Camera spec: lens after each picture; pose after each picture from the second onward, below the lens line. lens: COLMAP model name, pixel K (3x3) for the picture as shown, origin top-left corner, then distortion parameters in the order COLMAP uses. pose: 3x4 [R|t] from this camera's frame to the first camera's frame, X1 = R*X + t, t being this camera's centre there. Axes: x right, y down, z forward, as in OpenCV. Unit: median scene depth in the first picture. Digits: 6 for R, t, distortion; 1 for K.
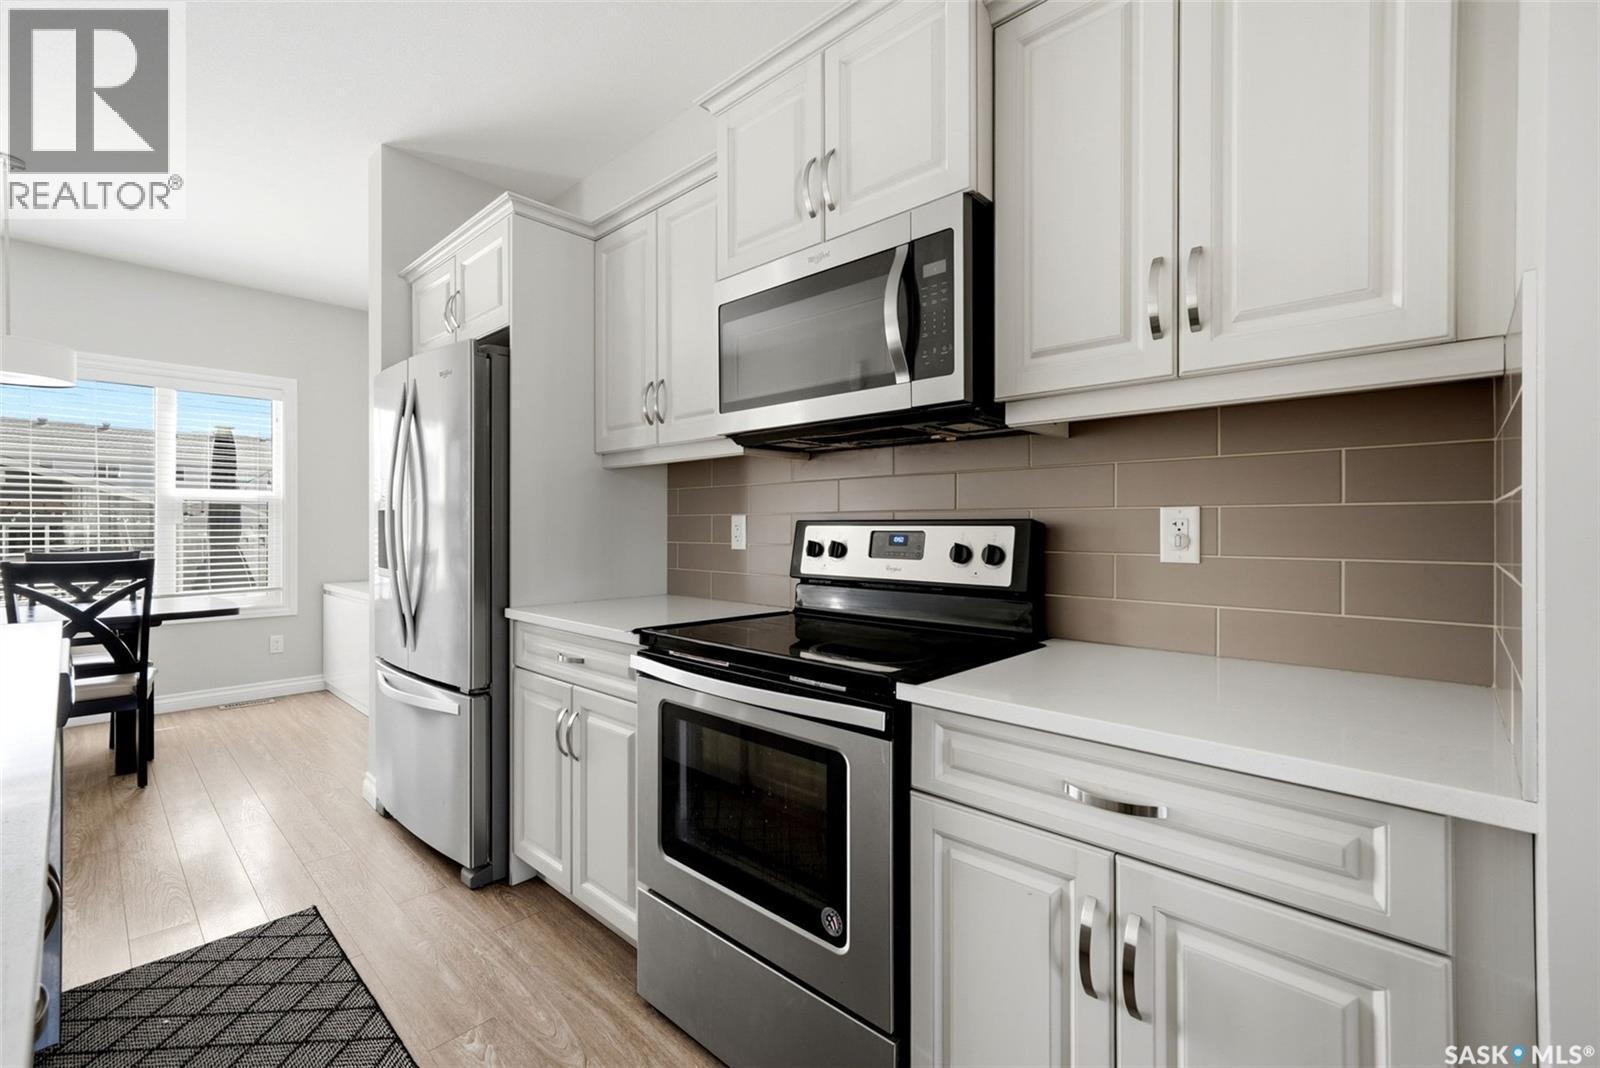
lens RADIAL K [[666.8, 0, 801.1], [0, 666.8, 526.9], [0, 0, 1]] dist [-0.003099, -0.000201]
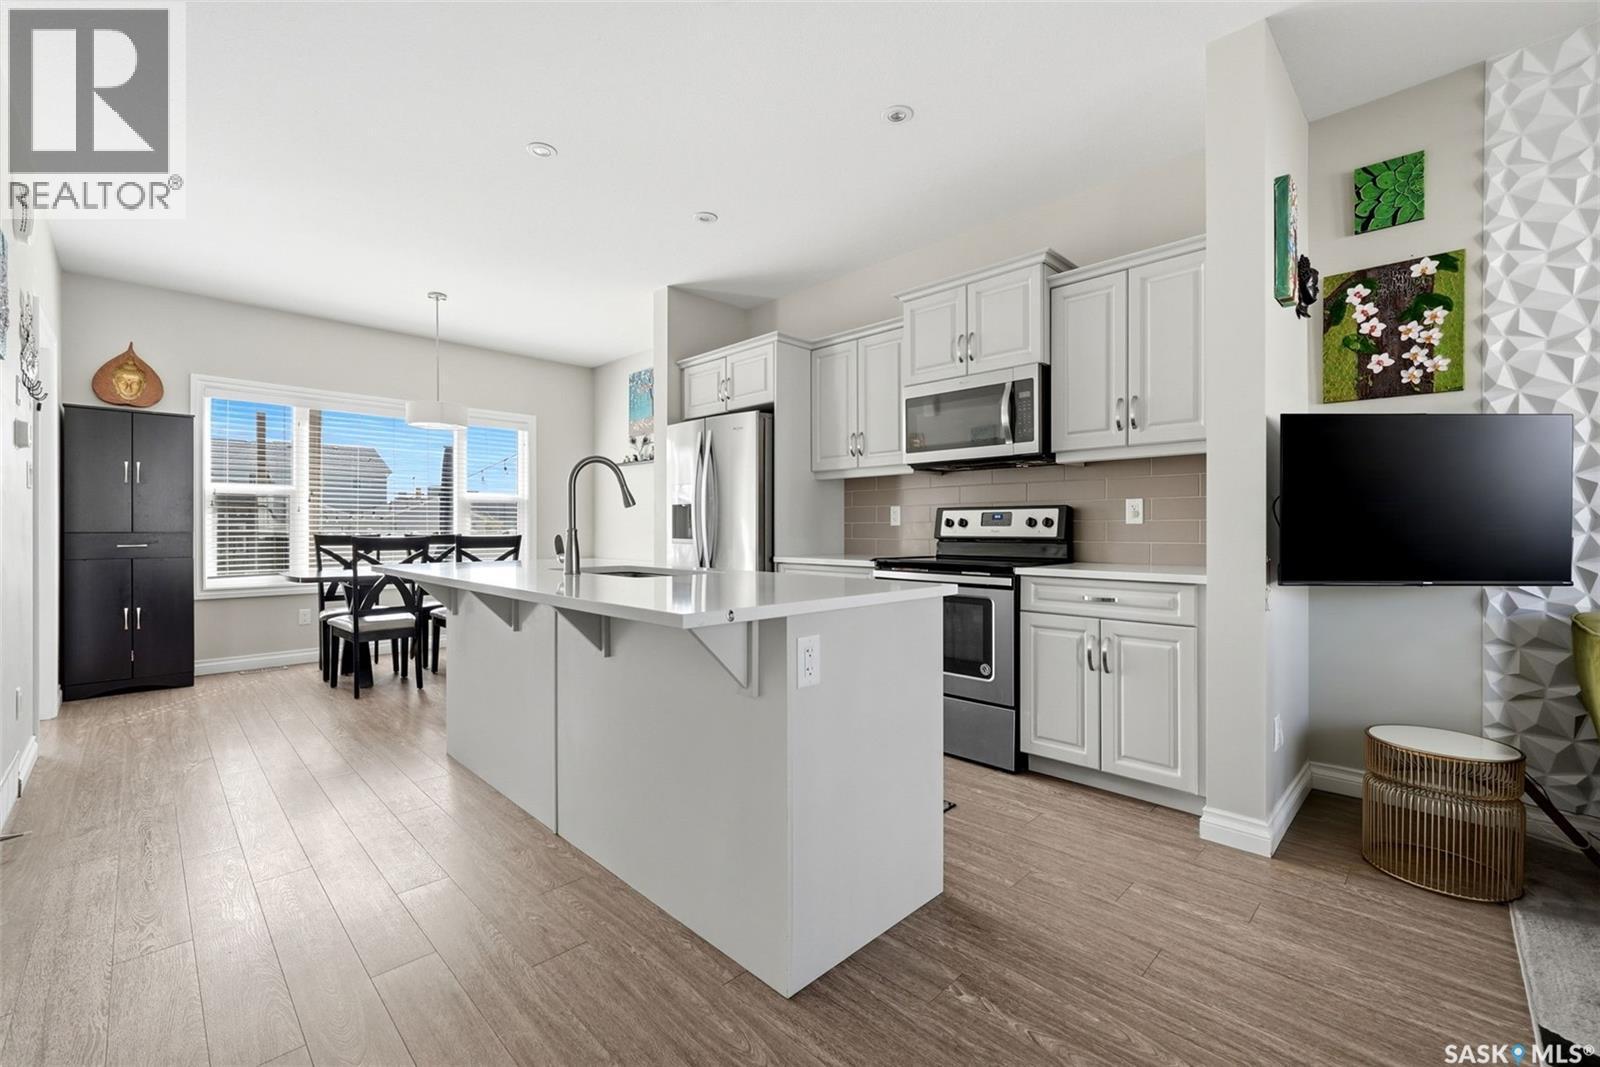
lens RADIAL K [[656.3, 0, 796.4], [0, 656.3, 530.1], [0, 0, 1]] dist [-0.012233, -0.000344]
pose [[0.999424, -0.002014, -0.033882, -0.432144], [0.002099, 0.999995, 0.002469, 0.059507], [0.033877, -0.002539, 0.999423, -1.085401]]
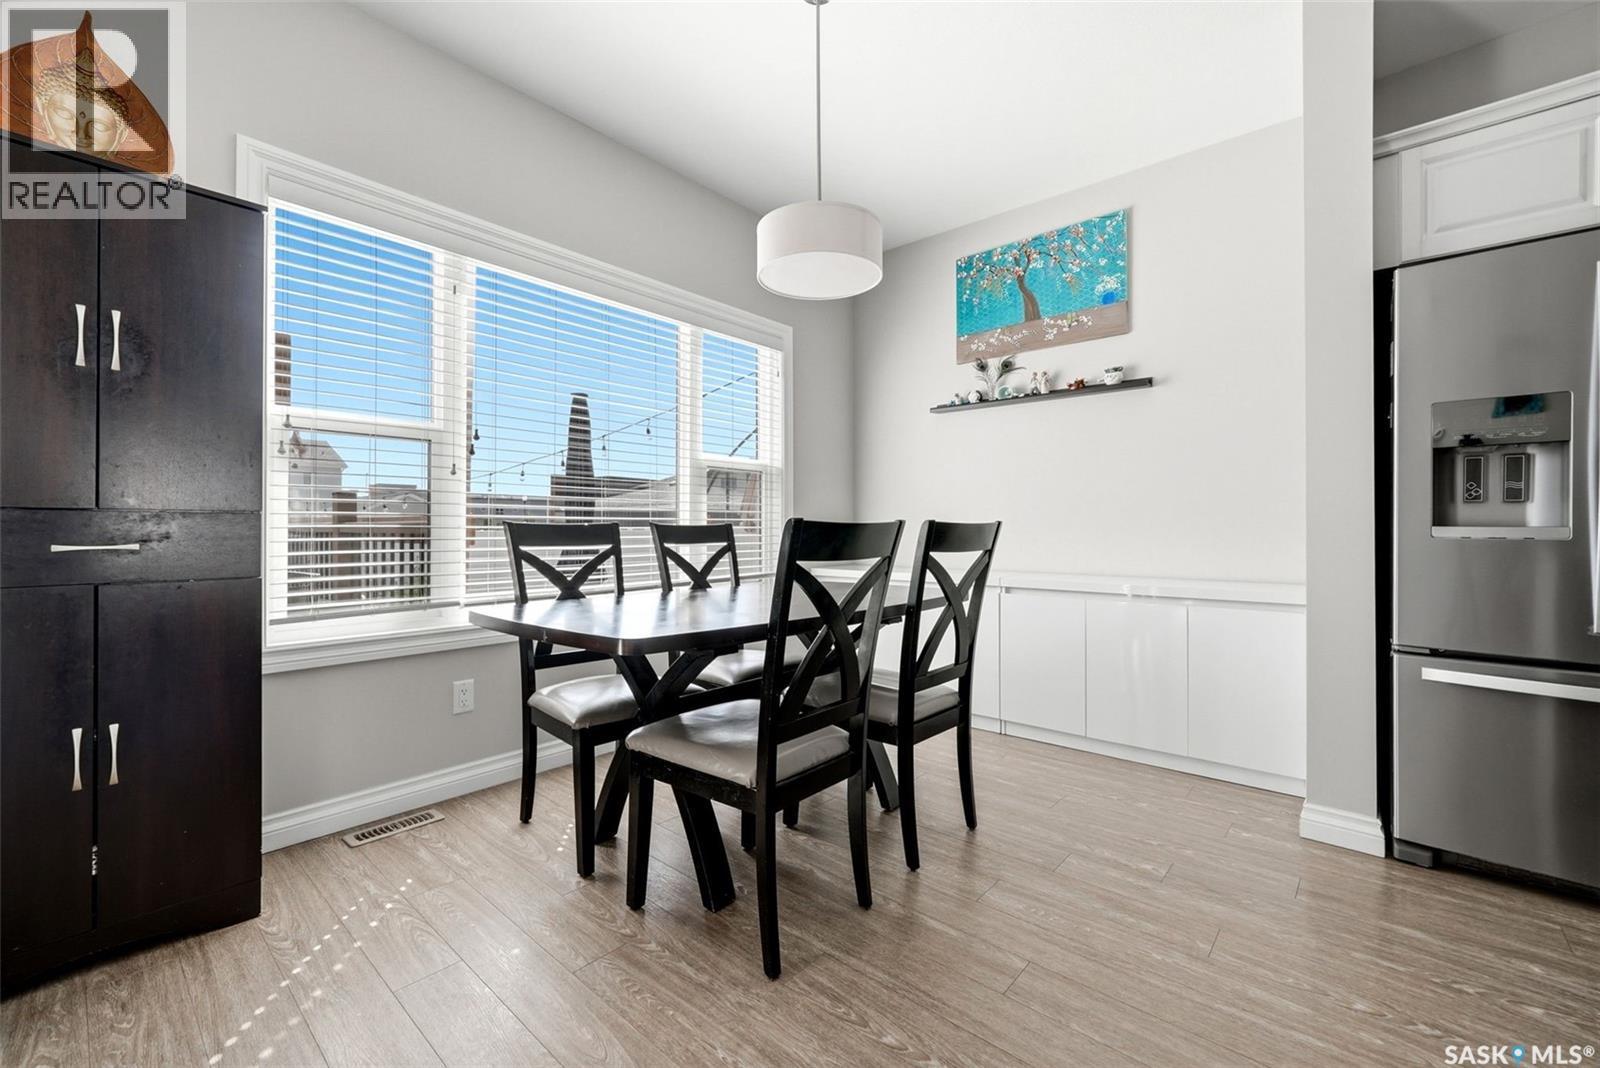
lens RADIAL K [[666.8, 0, 801.1], [0, 666.8, 526.9], [0, 0, 1]] dist [-0.003099, -0.000201]
pose [[0.999886, -0.003887, 0.014581, -2.176107], [0.003943, 0.999985, -0.003820, 0.100296], [-0.014566, 0.003877, 0.999886, 0.445586]]
